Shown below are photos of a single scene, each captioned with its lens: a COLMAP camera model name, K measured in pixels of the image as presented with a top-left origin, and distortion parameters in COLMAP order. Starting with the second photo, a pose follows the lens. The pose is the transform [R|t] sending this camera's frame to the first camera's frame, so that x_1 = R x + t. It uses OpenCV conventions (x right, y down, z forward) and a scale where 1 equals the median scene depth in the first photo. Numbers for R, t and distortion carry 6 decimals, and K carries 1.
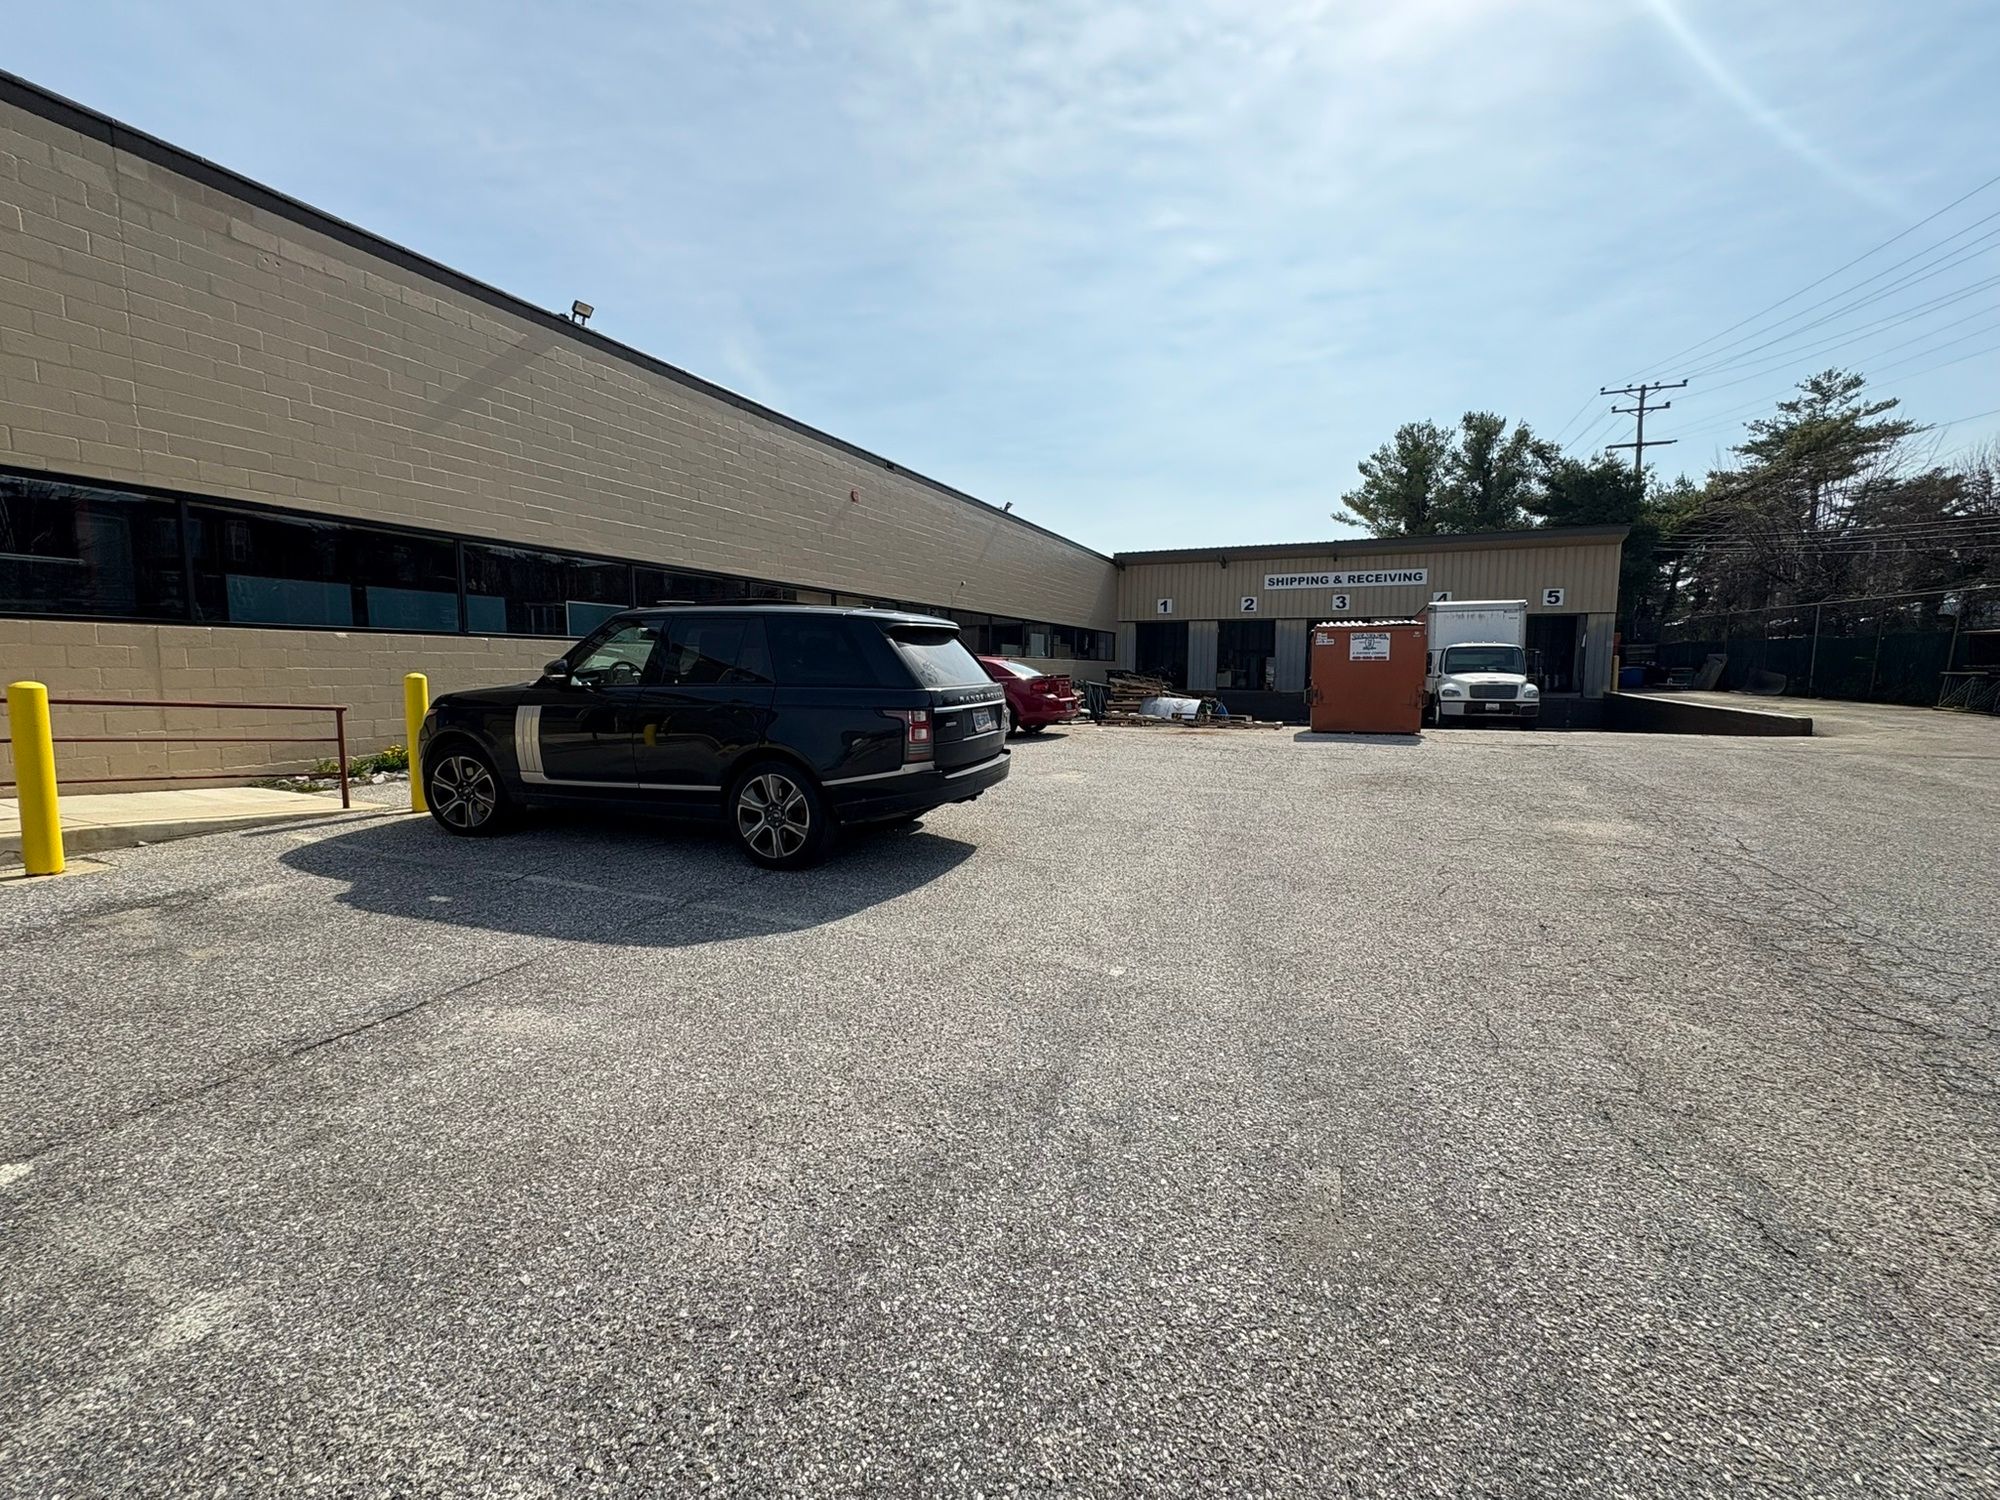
lens RADIAL K [[820.2, 0, 987.9], [0, 820.2, 748.6], [0, 0, 1]] dist [0.000004, 0.000080]
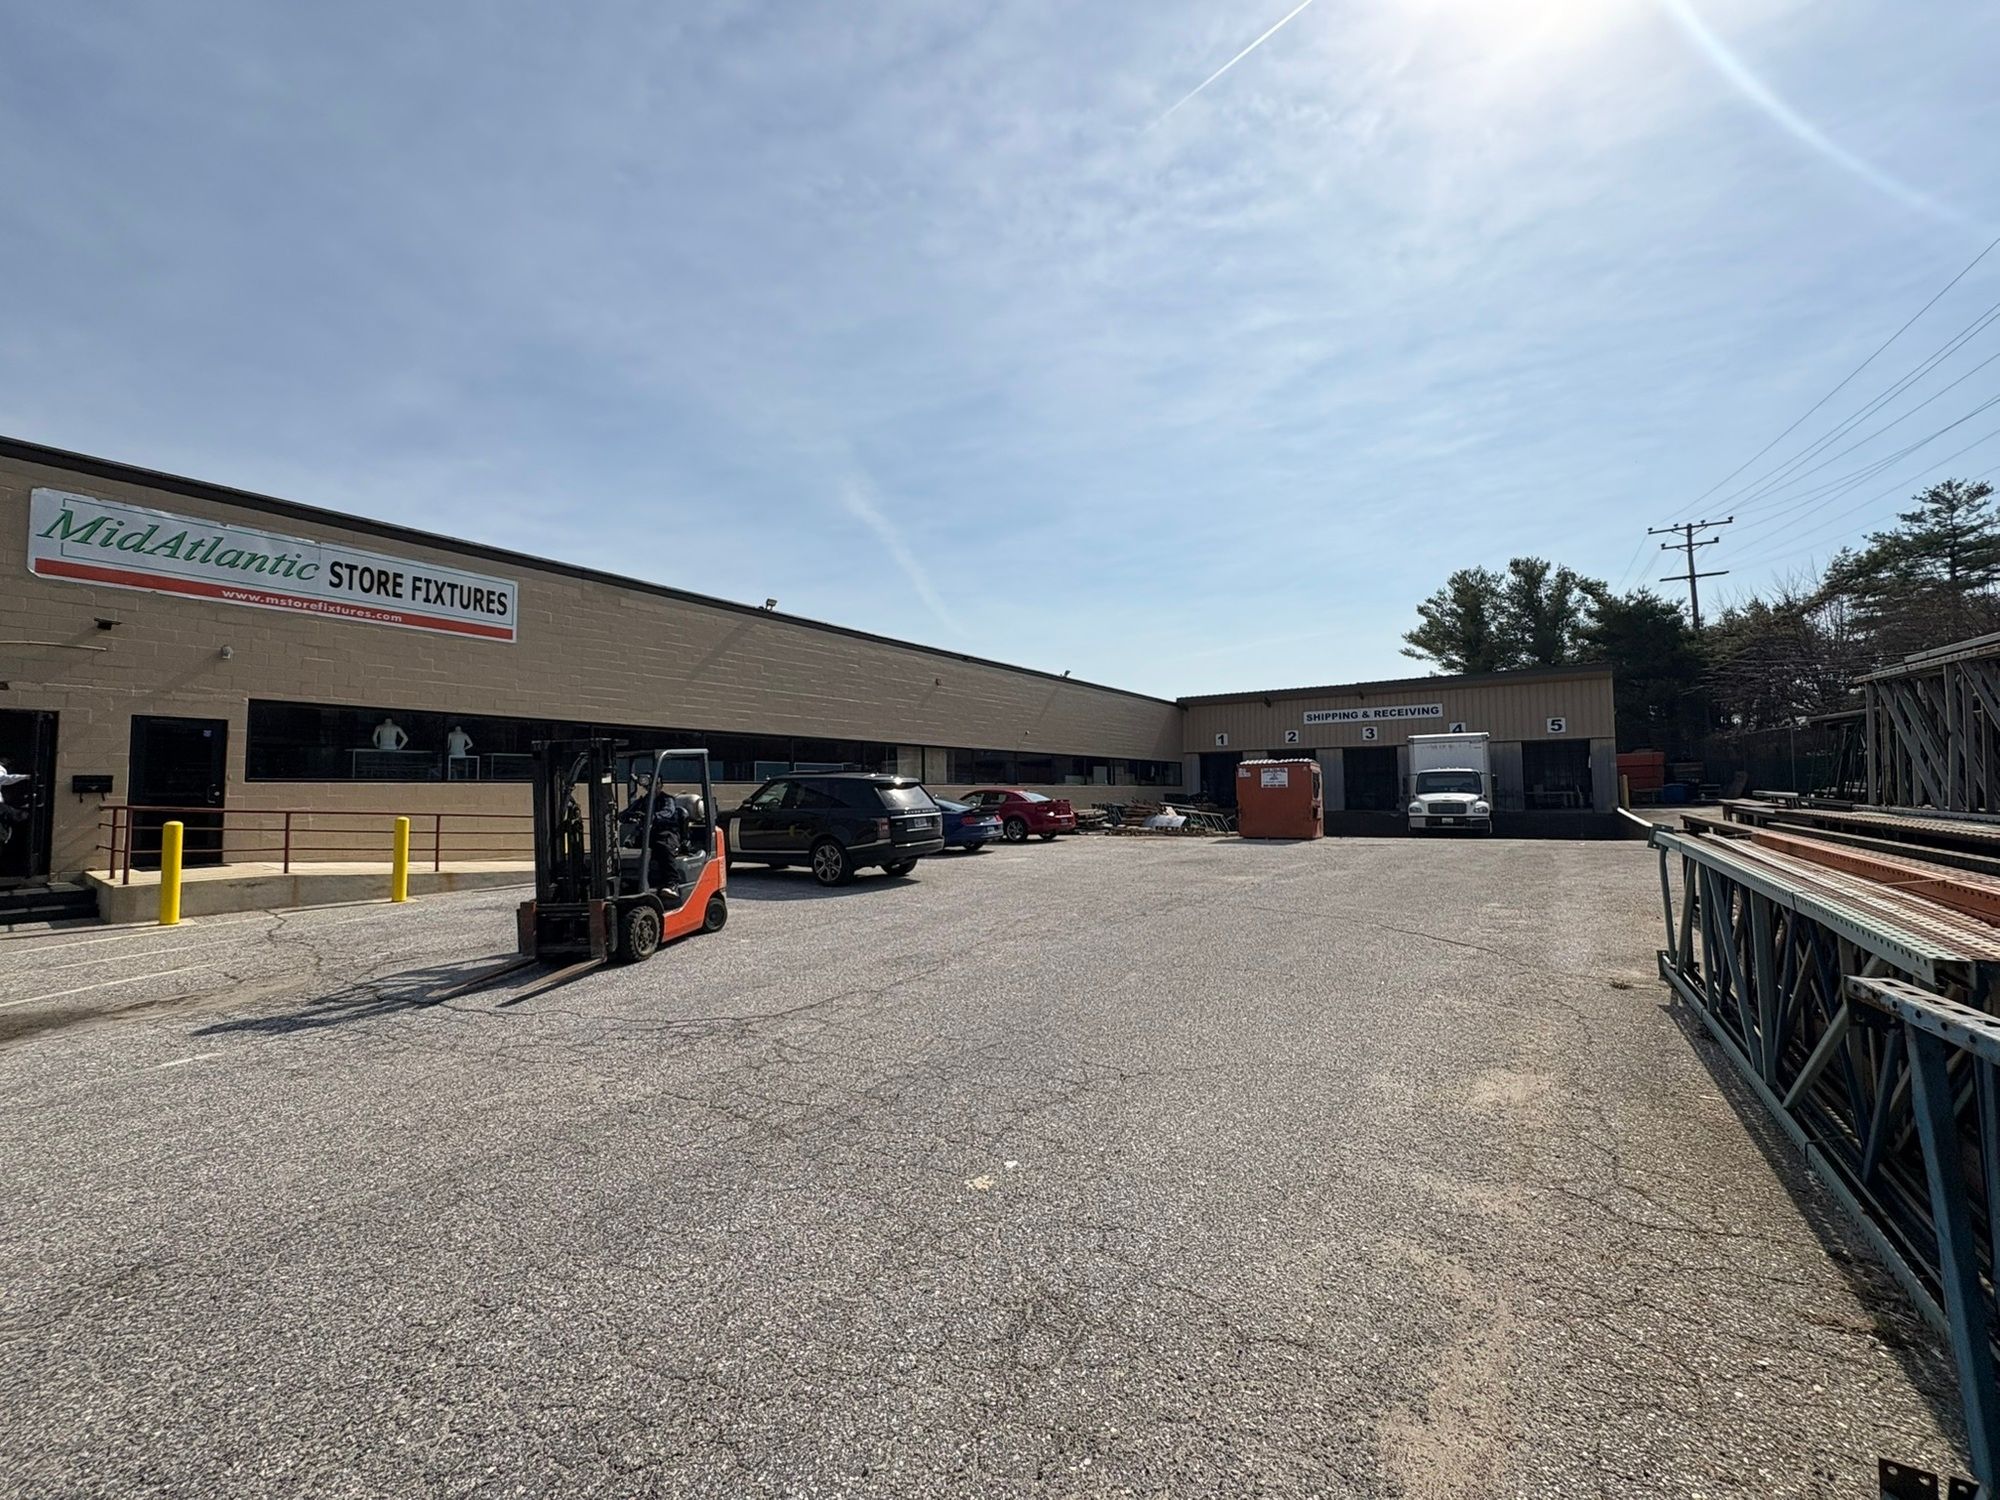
lens RADIAL K [[820.2, 0, 988.1], [0, 820.2, 750.3], [0, 0, 1]] dist [0.000004, 0.000080]
pose [[0.979639, -0.024234, -0.199298, 0.131877], [-0.005381, 0.989162, -0.146728, 0.020571], [0.200694, 0.144813, 0.968892, -0.245712]]
